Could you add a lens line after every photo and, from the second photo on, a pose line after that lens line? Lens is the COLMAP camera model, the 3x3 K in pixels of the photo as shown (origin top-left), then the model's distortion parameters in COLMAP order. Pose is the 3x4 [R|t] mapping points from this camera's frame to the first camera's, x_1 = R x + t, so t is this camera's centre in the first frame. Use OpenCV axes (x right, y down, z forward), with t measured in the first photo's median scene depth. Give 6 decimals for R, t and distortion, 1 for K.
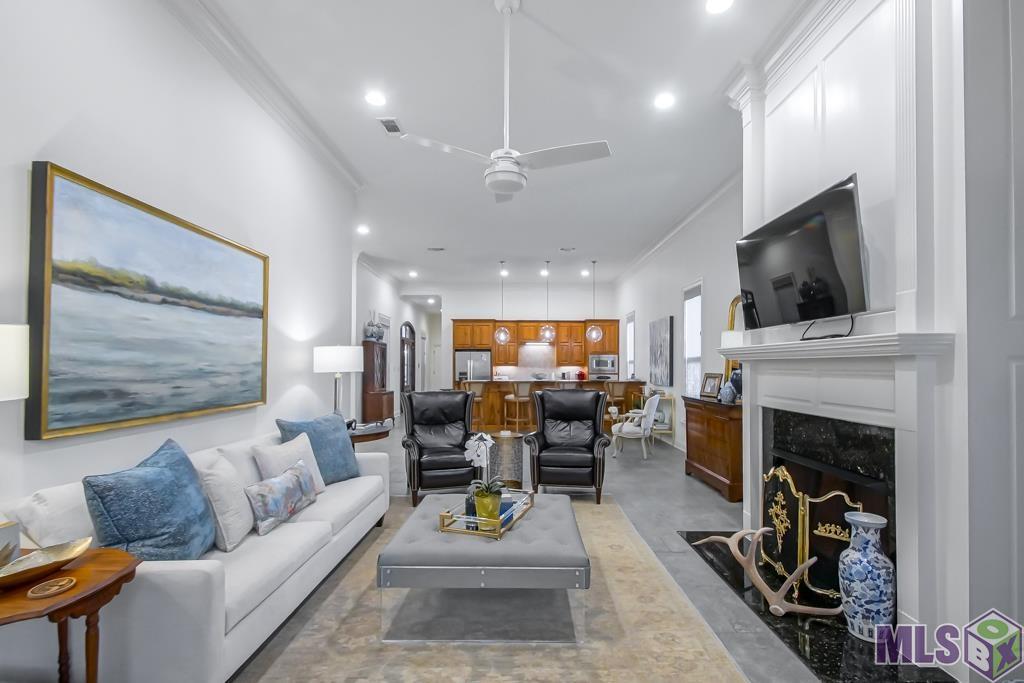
lens RADIAL K [[450.2, 0, 516.2], [0, 450.2, 355.0], [0, 0, 1]] dist [0.002089, 0.000220]
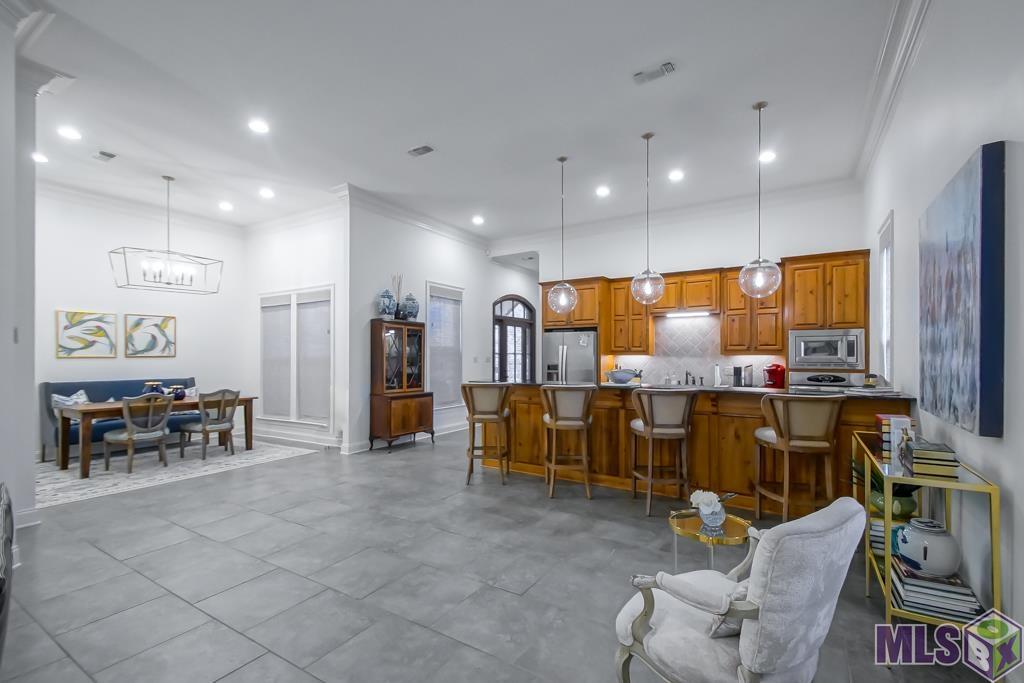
lens RADIAL K [[450.2, 0, 516.2], [0, 450.2, 355.0], [0, 0, 1]] dist [0.002089, 0.000220]
pose [[0.852184, -0.003340, -0.523231, 0.162927], [0.017380, 0.999609, 0.021926, 0.009046], [0.522953, -0.027779, 0.851909, 0.419320]]
